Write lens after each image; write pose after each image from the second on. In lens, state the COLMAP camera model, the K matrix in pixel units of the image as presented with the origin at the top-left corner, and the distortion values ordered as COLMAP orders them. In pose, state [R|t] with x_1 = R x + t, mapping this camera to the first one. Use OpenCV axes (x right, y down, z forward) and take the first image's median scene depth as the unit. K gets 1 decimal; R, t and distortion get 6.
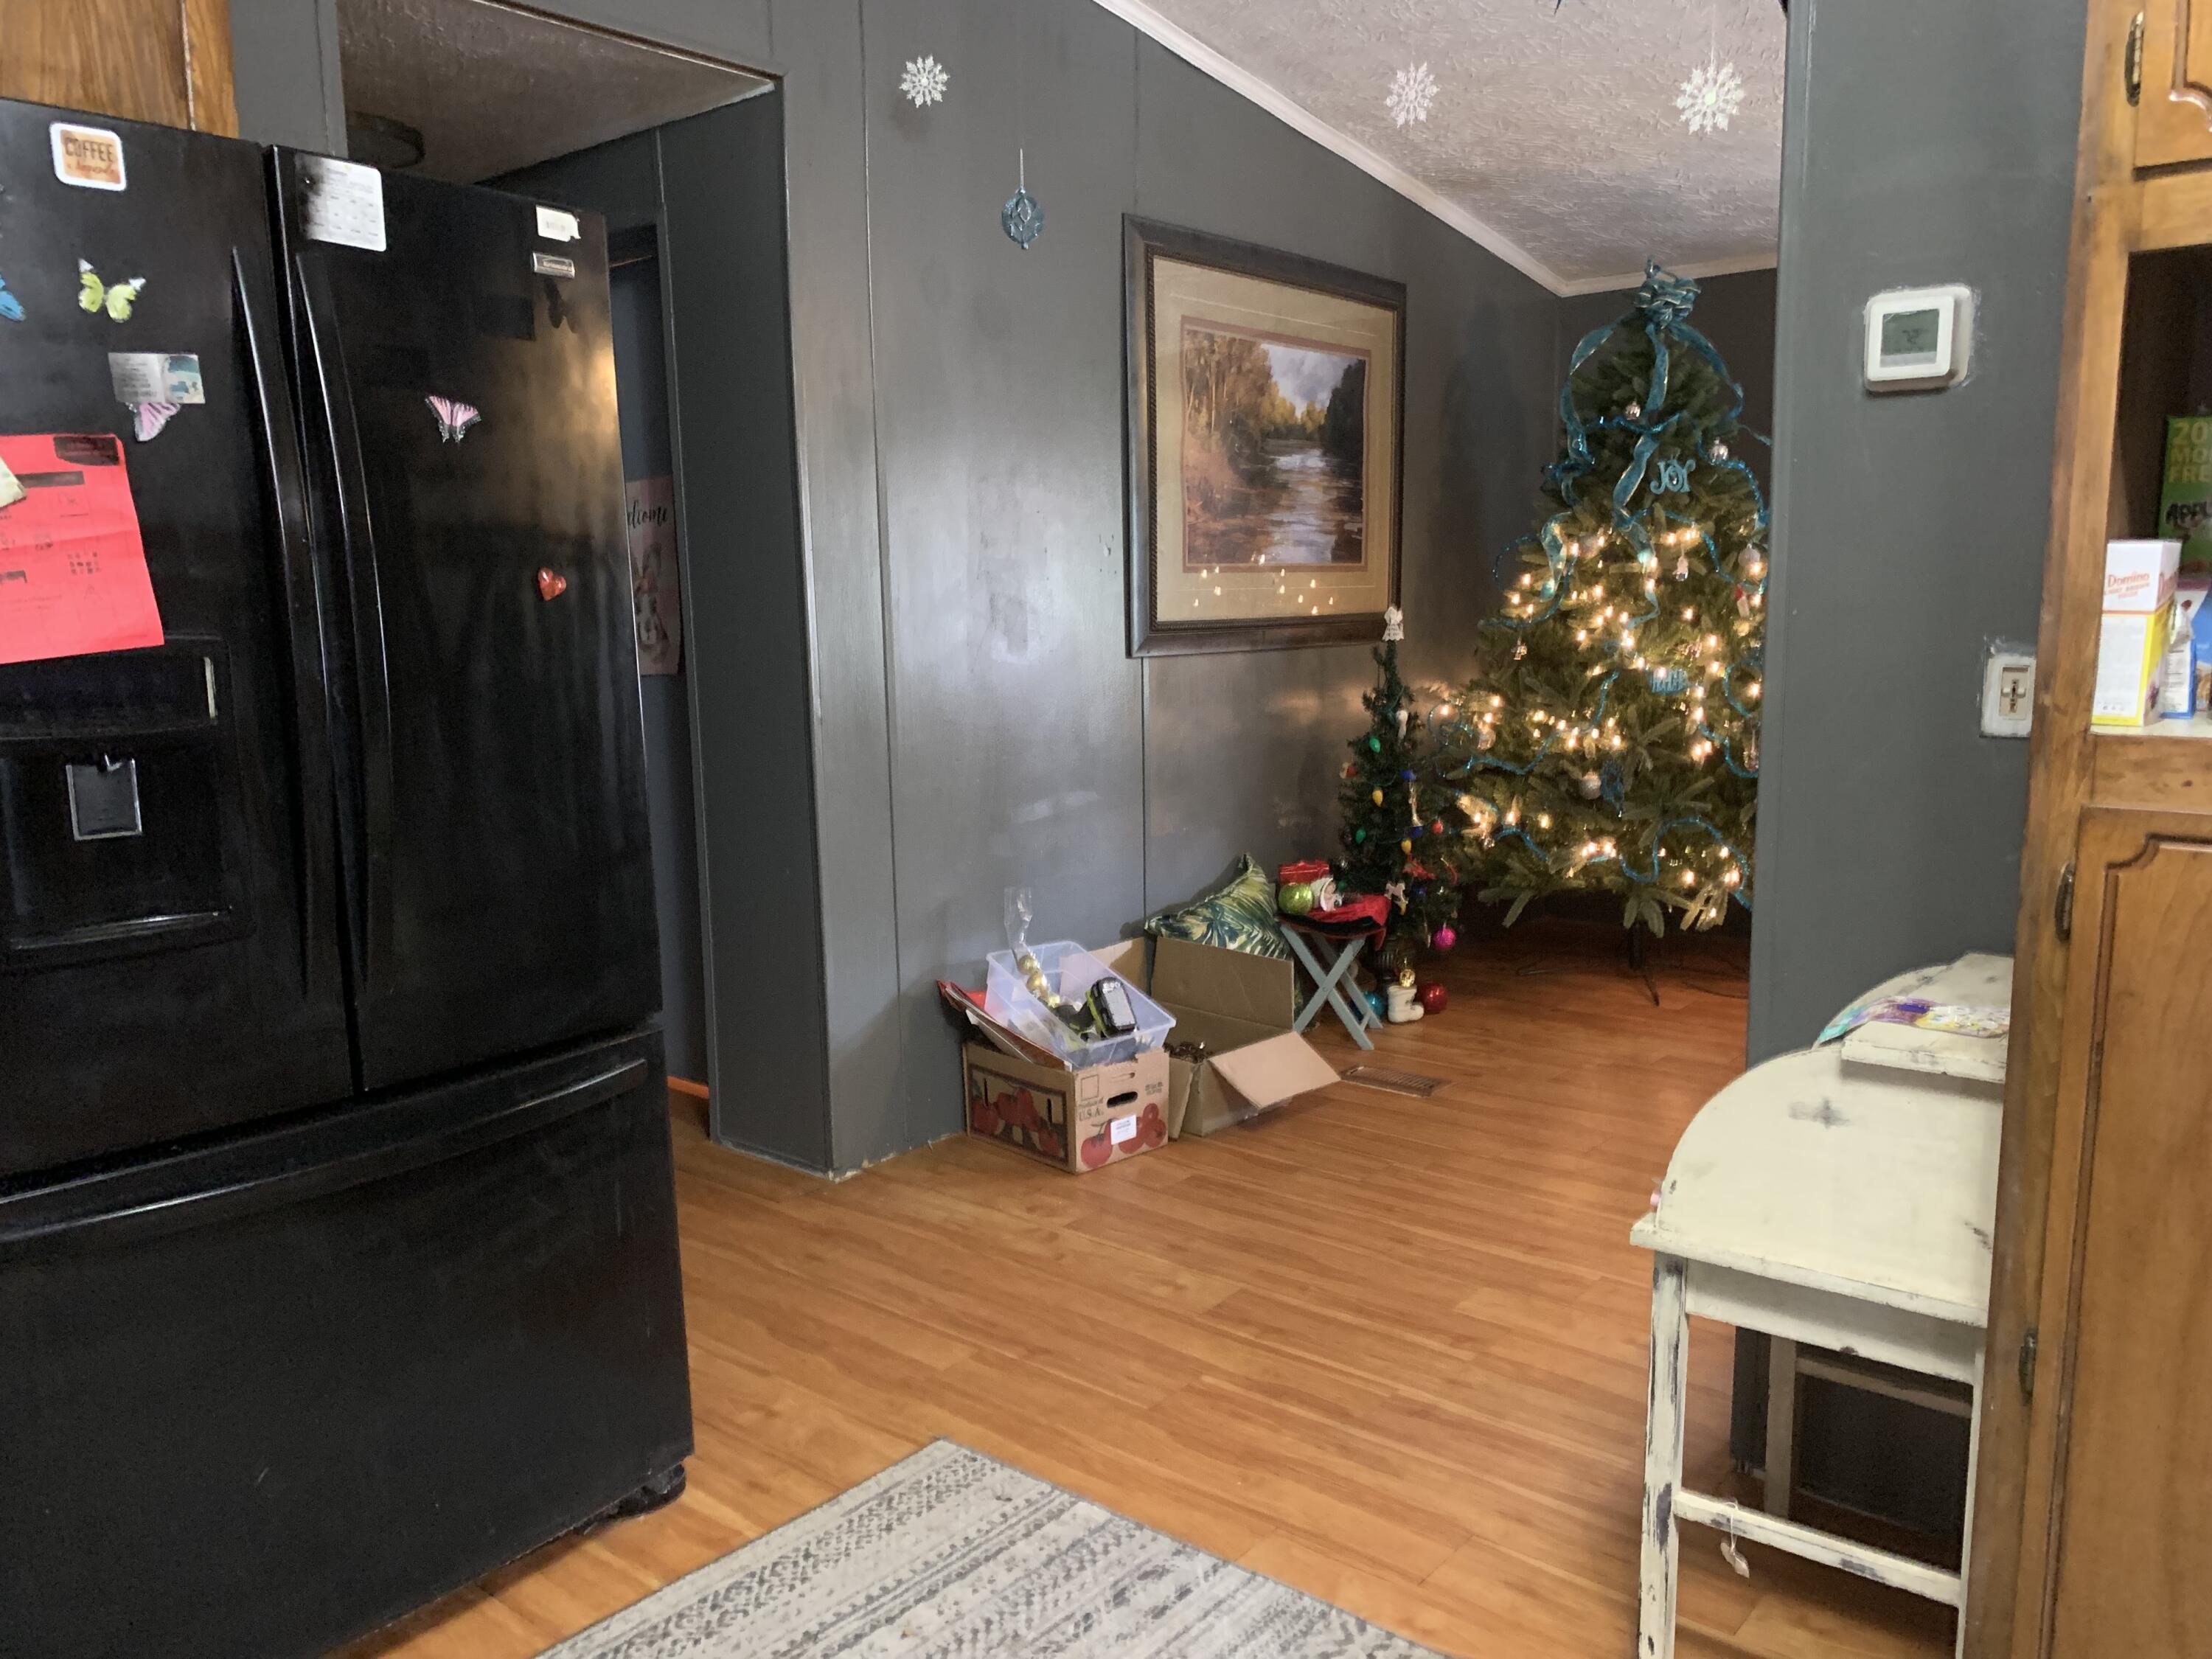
lens RADIAL K [[1700.0, 0, 1037.8], [0, 1700.0, 865.1], [0, 0, 1]] dist [0.060762, -0.077458]
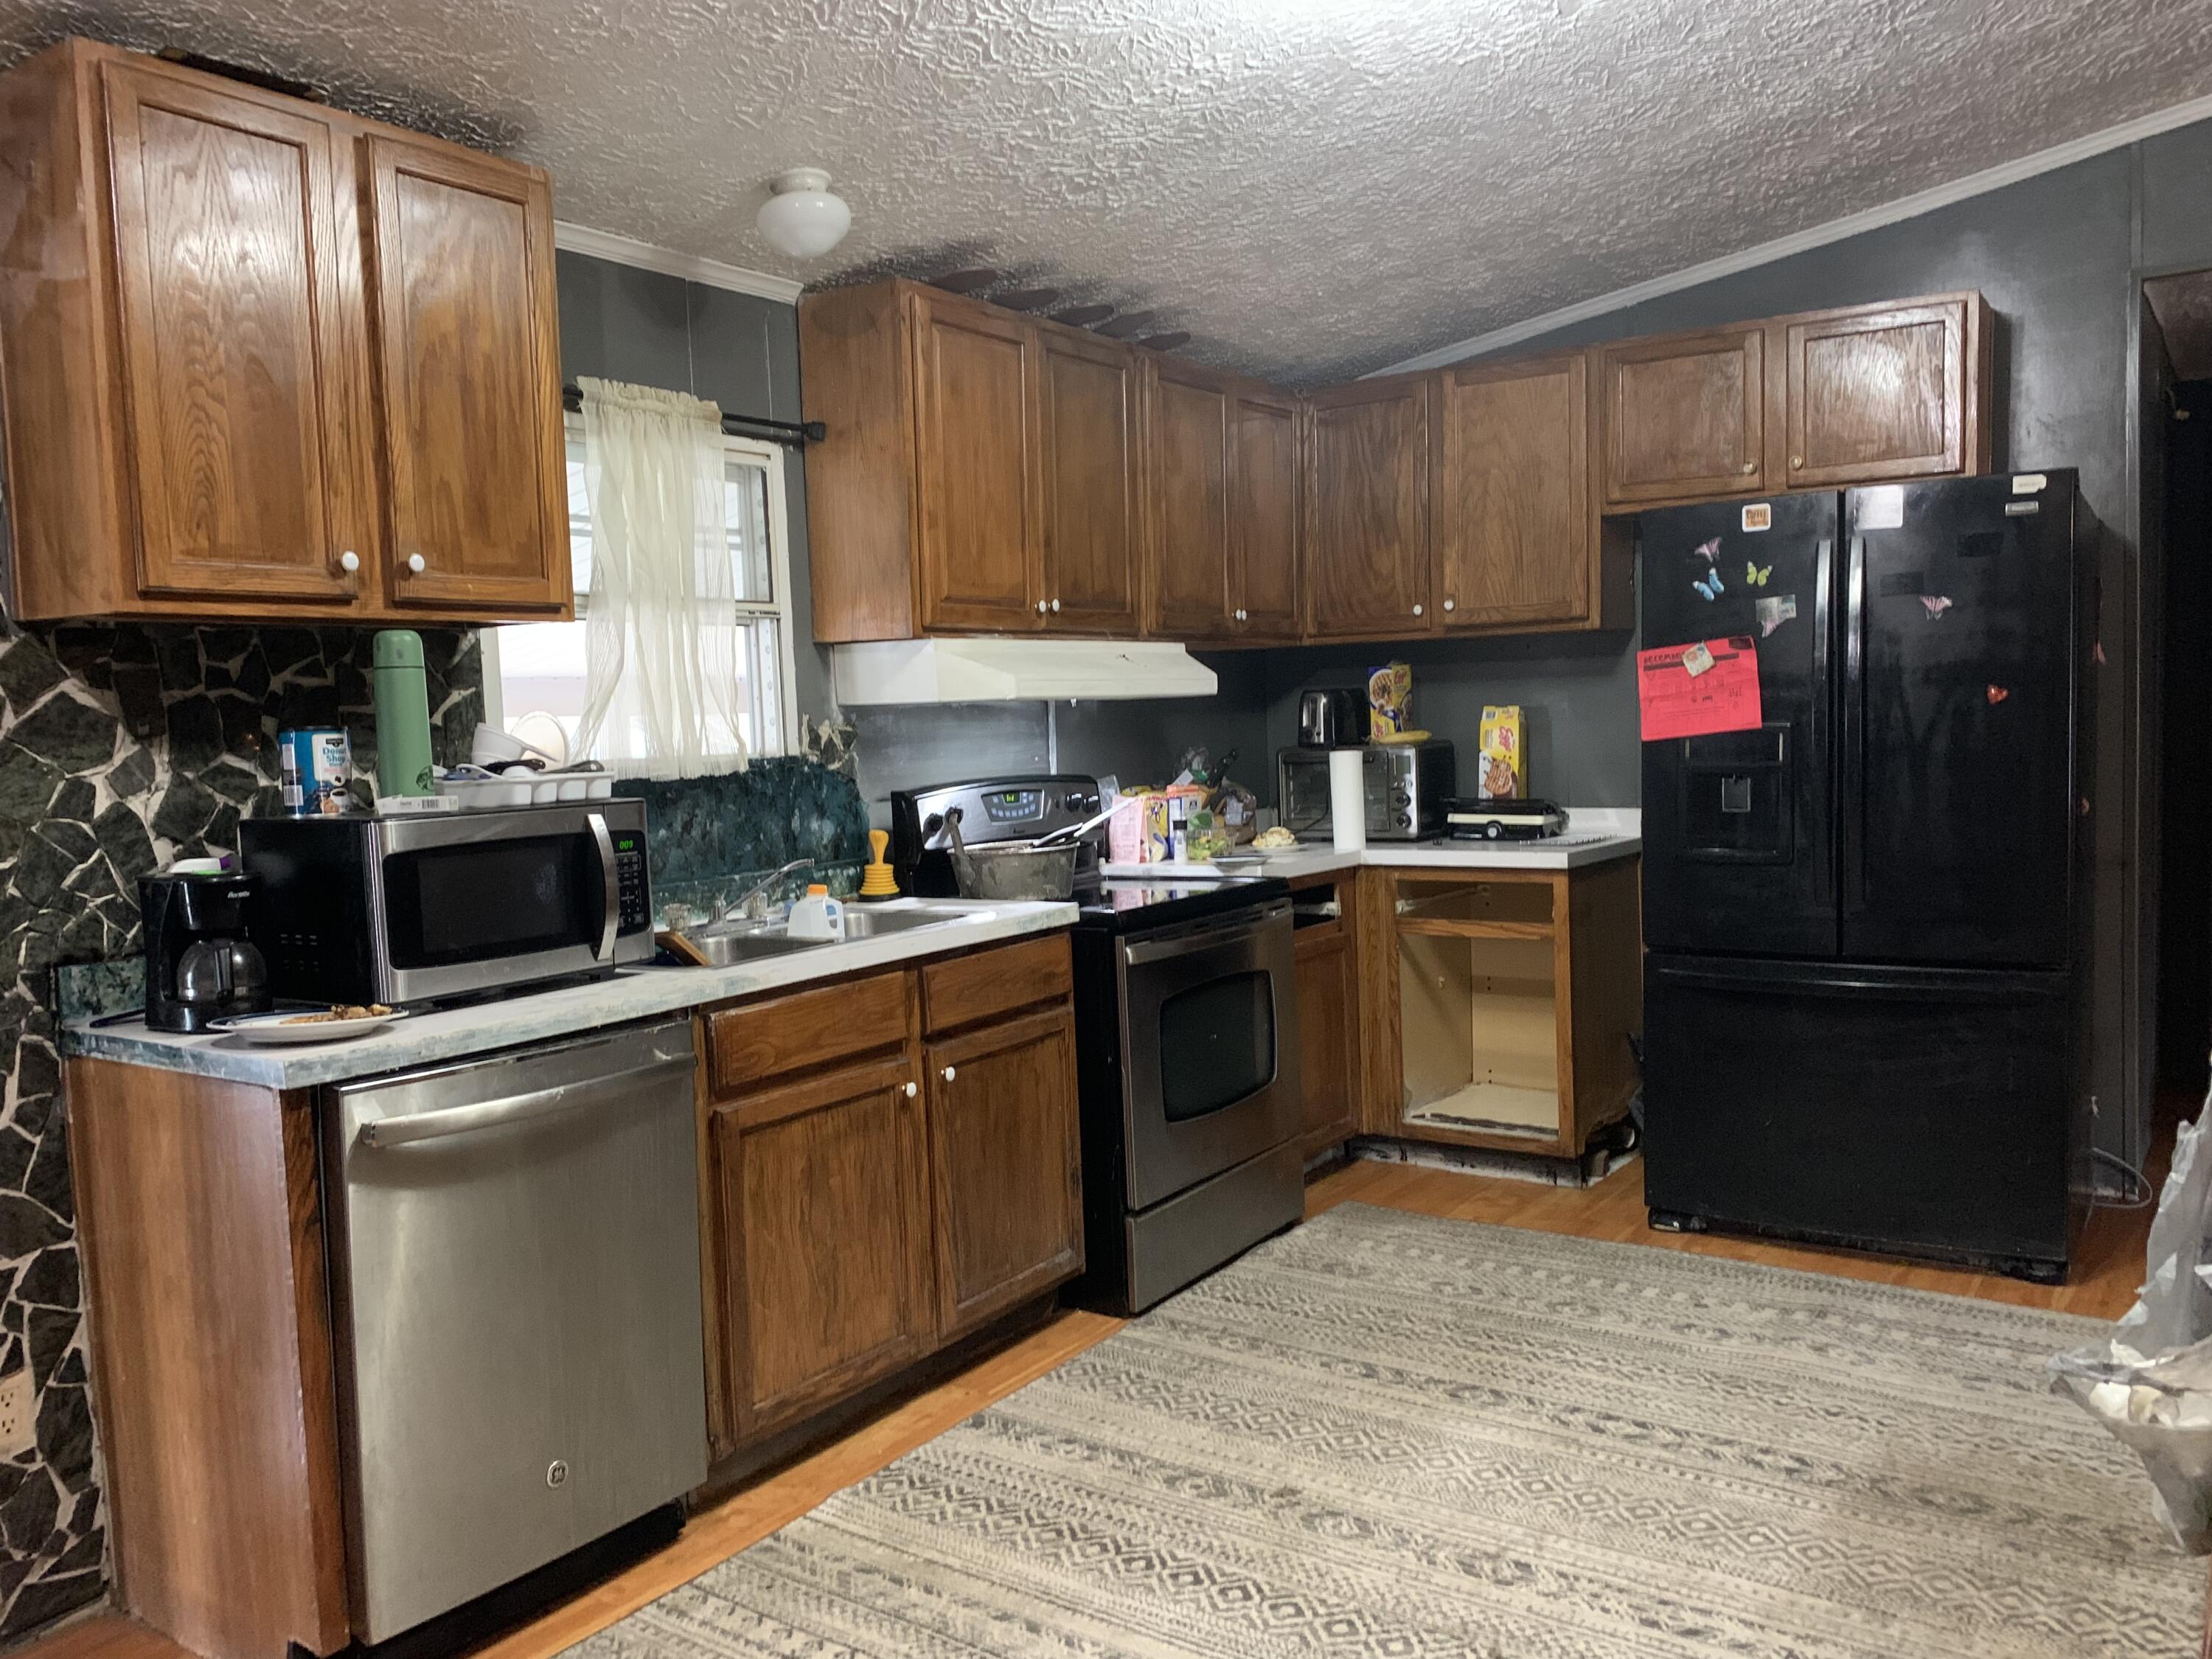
lens RADIAL K [[1700.0, 0, 1106.7], [0, 1700.0, 832.1], [0, 0, 1]] dist [0.060762, -0.077458]
pose [[0.101561, 0.083344, -0.991332, 1.609809], [-0.121457, 0.990069, 0.070795, -0.048288], [0.987387, 0.113214, 0.110675, -0.065940]]
